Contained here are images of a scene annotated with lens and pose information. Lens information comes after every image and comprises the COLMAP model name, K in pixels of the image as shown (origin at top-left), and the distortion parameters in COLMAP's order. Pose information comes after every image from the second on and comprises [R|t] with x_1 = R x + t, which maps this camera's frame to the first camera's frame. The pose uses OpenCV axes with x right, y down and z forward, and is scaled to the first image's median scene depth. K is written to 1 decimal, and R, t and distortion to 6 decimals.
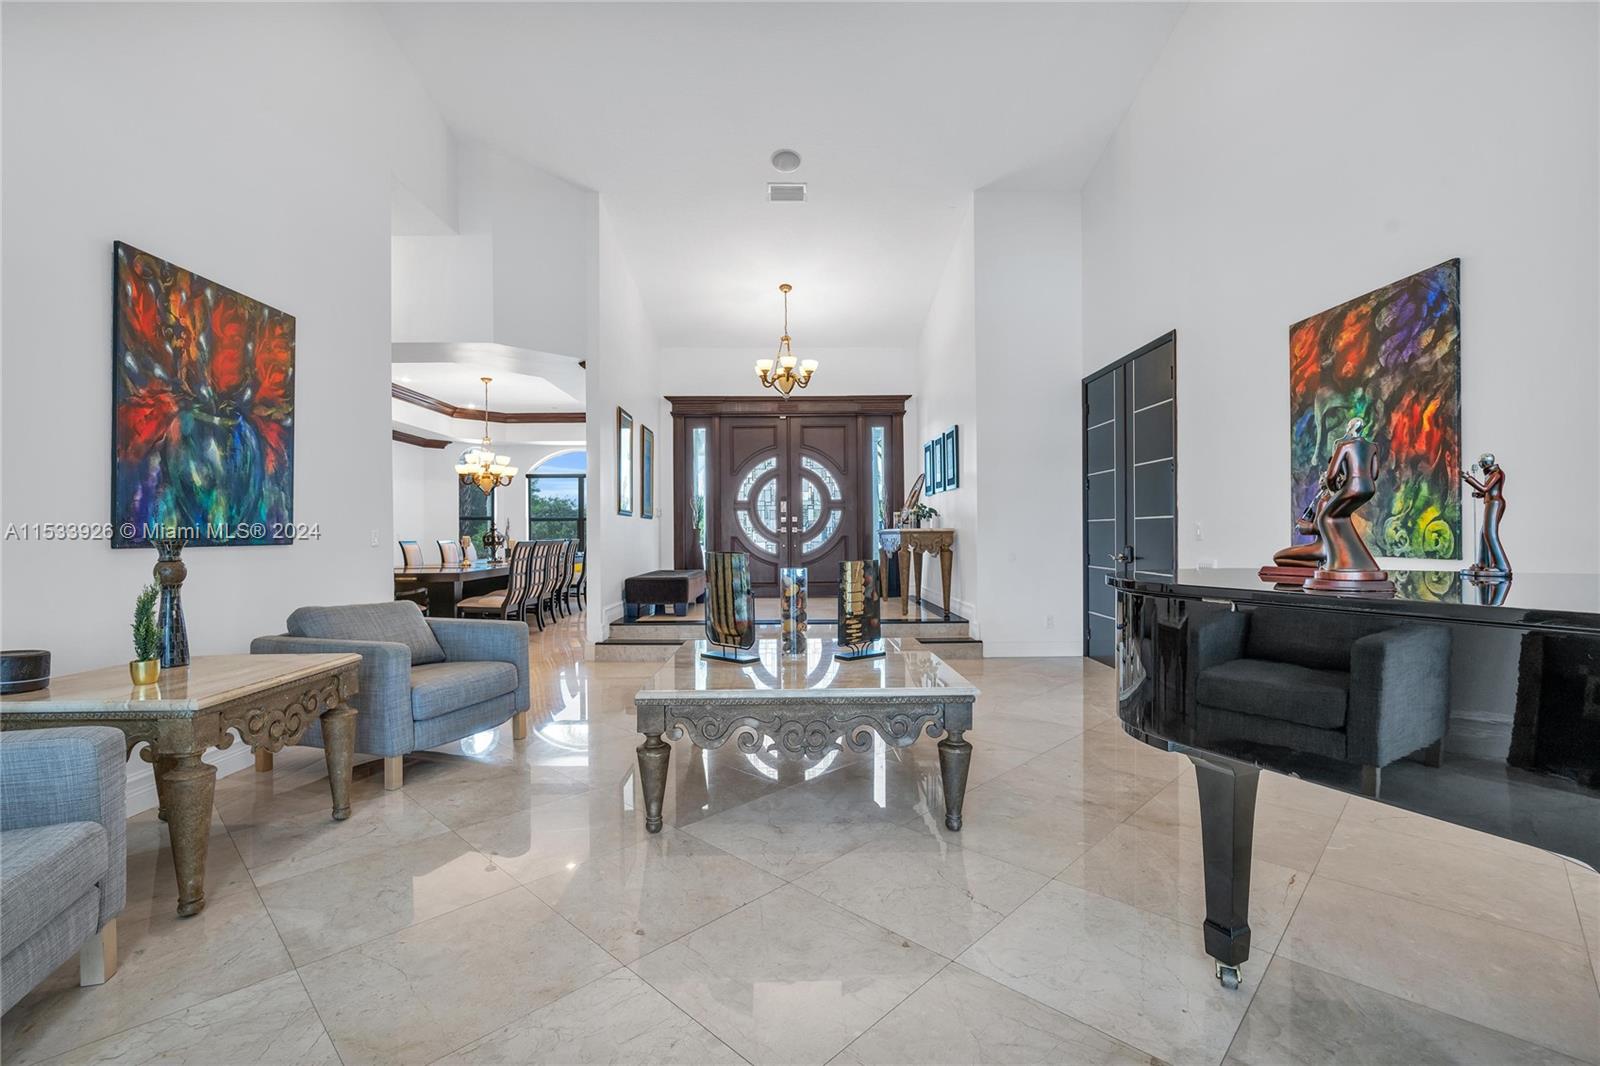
lens RADIAL K [[702.2, 0, 802.0], [0, 702.2, 533.9], [0, 0, 1]] dist [-0.008324, 0.000518]
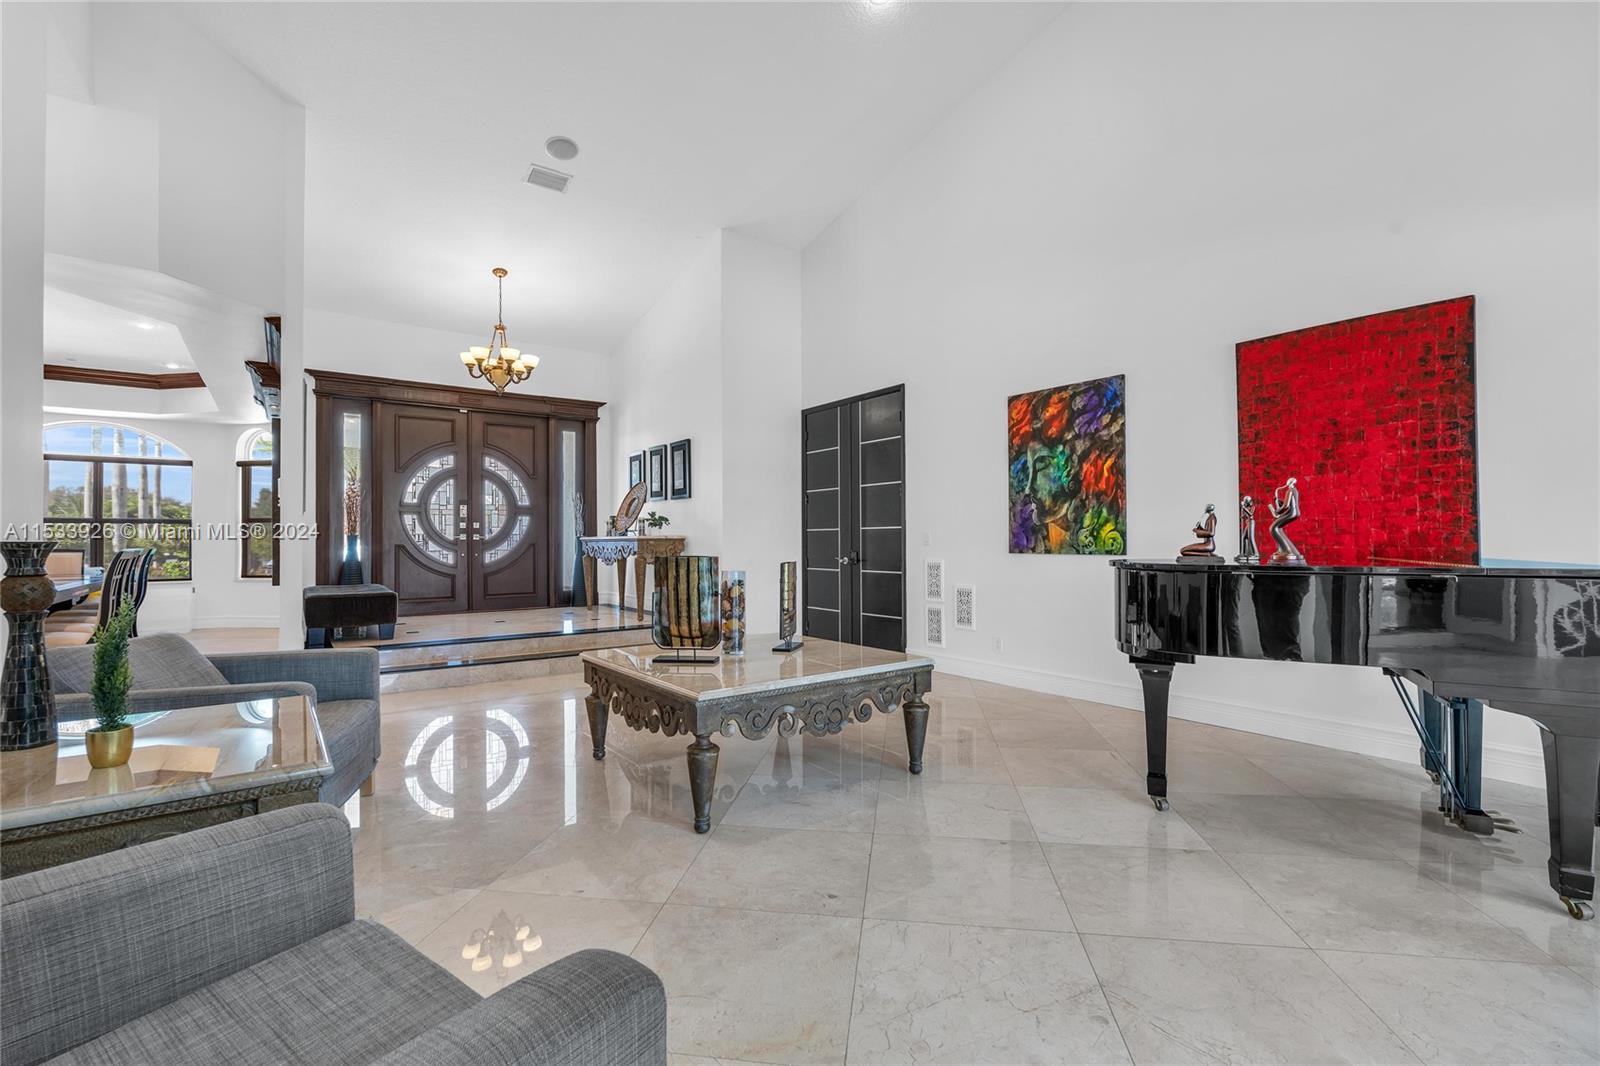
lens RADIAL K [[703.8, 0, 802.0], [0, 703.8, 535.2], [0, 0, 1]] dist [-0.015117, 0.005780]
pose [[0.812135, 0.006870, 0.583430, -0.325962], [0.000291, 0.999926, -0.012179, 0.004808], [-0.583470, 0.010061, 0.812072, 0.043899]]
